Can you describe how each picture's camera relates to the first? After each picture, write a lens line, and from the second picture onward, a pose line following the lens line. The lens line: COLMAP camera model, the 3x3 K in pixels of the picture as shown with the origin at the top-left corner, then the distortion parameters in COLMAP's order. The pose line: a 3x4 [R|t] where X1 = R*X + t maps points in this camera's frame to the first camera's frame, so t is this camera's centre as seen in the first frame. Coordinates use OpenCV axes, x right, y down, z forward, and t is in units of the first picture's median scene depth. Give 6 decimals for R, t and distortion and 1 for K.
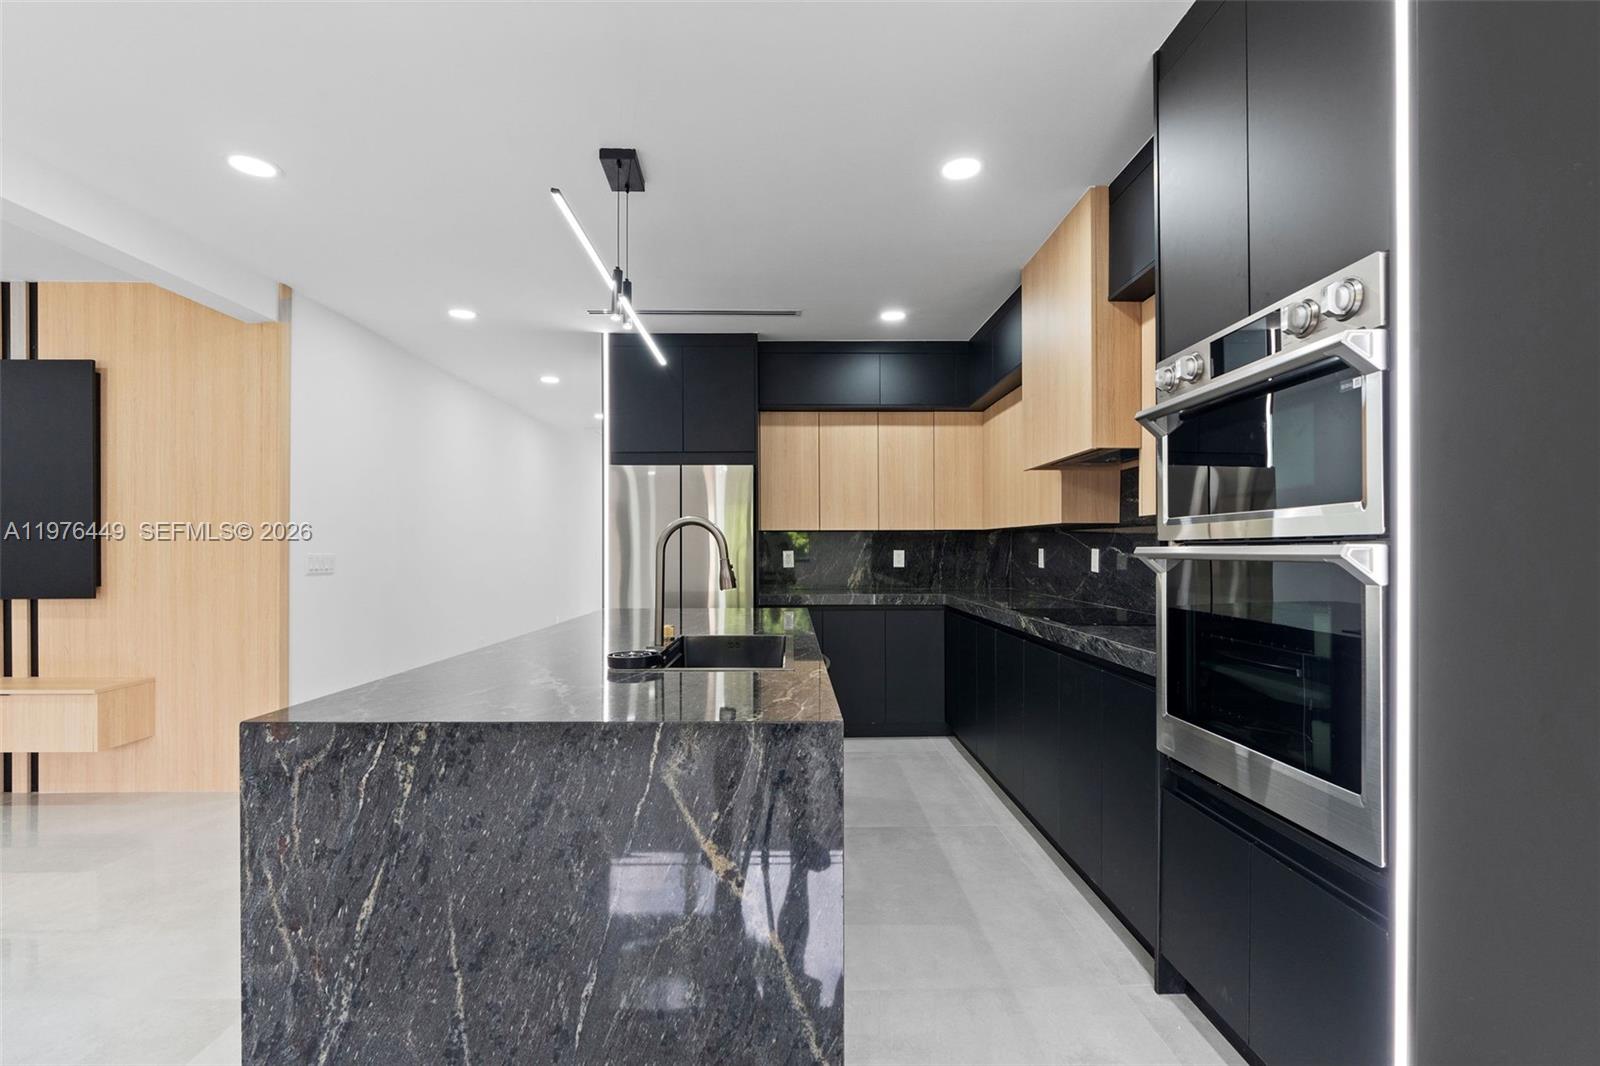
lens RADIAL K [[717.4, 0, 798.6], [0, 717.4, 544.4], [0, 0, 1]] dist [-0.011546, 0.002673]
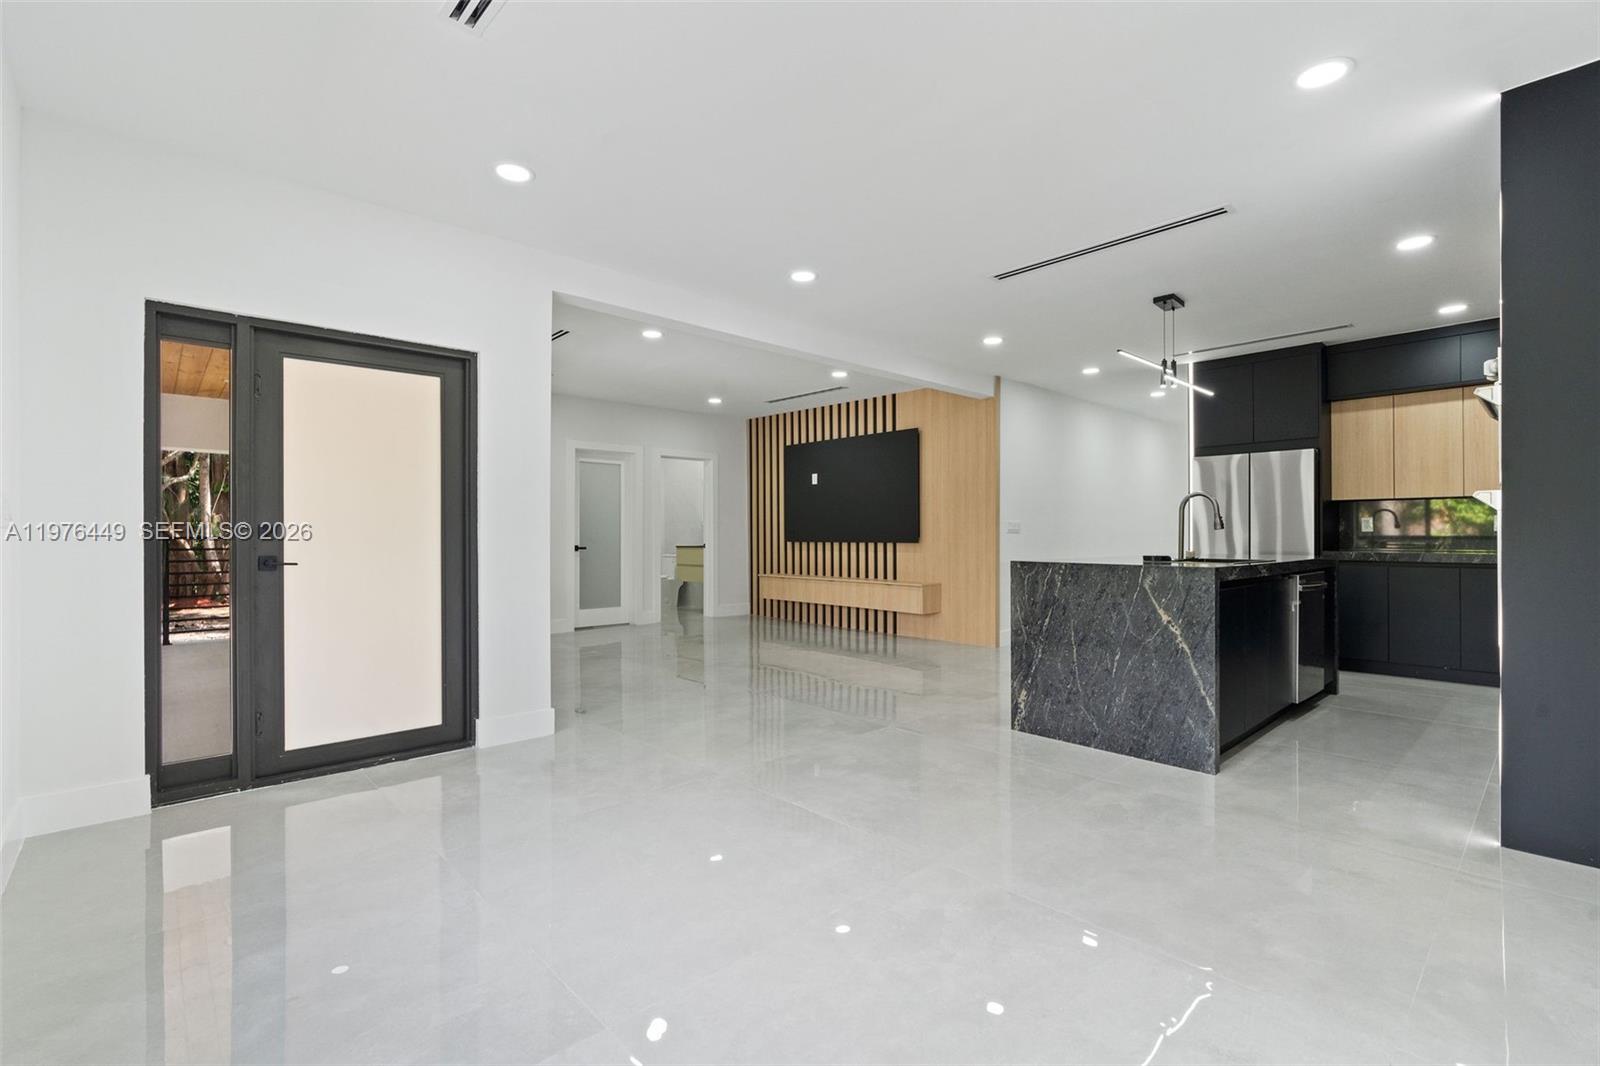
lens RADIAL K [[717.4, 0, 795.8], [0, 717.4, 530.9], [0, 0, 1]] dist [-0.011546, 0.002673]
pose [[0.655705, -0.001117, -0.755016, 0.356203], [0.004588, 0.999986, 0.002505, 0.034657], [0.755003, -0.005107, 0.655701, -0.643422]]
